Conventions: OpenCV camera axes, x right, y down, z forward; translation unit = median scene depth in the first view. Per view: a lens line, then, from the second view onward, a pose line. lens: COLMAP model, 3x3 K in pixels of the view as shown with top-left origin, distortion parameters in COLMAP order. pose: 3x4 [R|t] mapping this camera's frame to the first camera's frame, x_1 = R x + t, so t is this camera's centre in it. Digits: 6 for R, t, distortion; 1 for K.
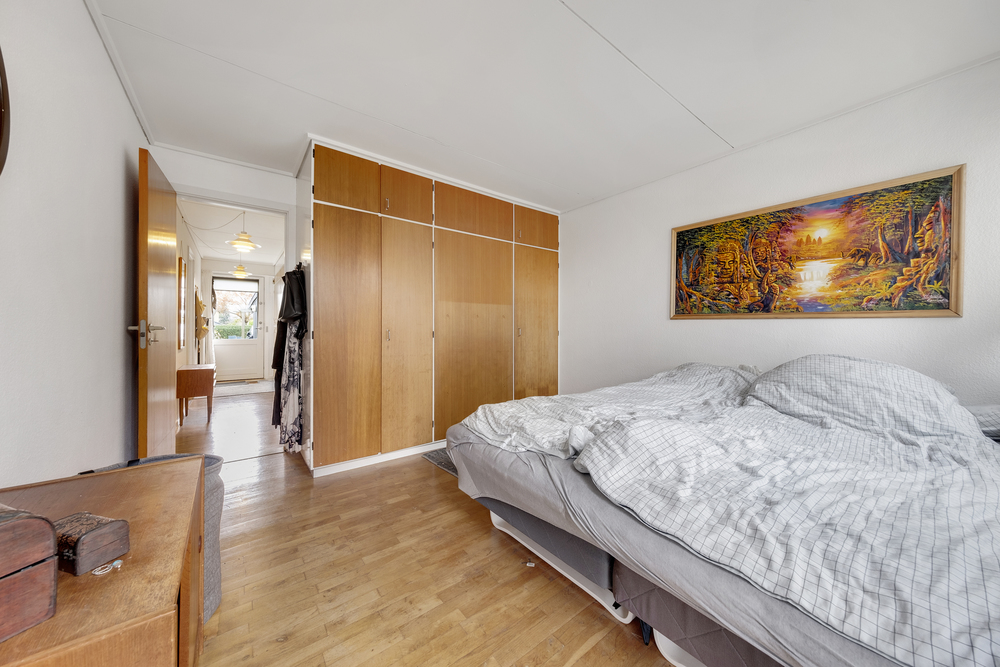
lens RADIAL K [[343.2, 0, 498.0], [0, 343.2, 330.2], [0, 0, 1]] dist [-0.001189, -0.000052]
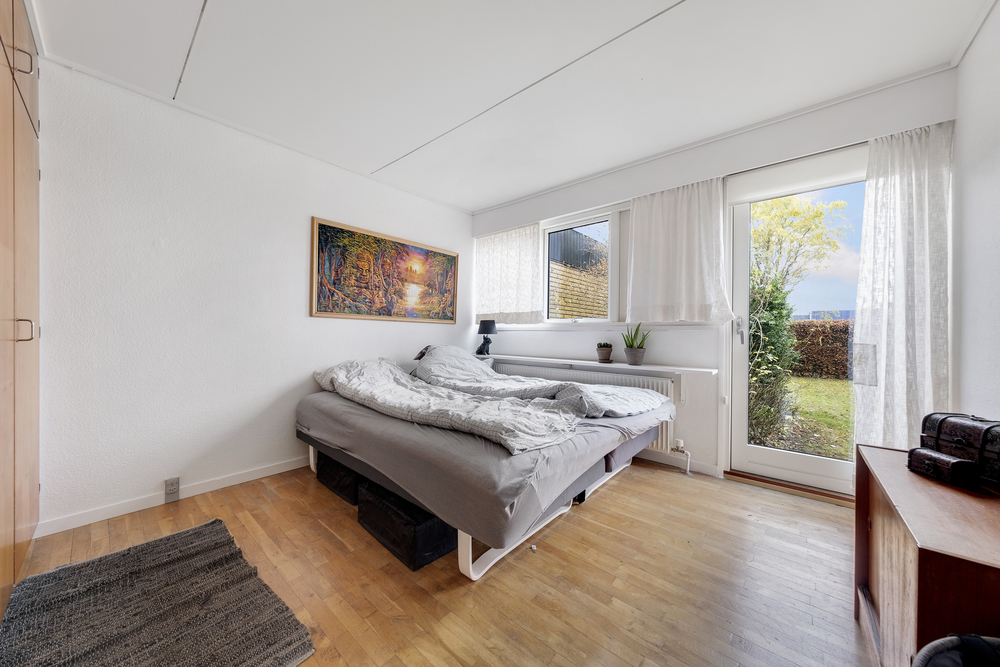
lens RADIAL K [[343.2, 0, 505.6], [0, 343.2, 334.1], [0, 0, 1]] dist [-0.001189, -0.000052]
pose [[-0.208982, -0.007023, 0.977894, -0.604781], [-0.008092, 0.999952, 0.005452, 0.006613], [-0.977886, -0.006773, -0.209028, 0.853933]]
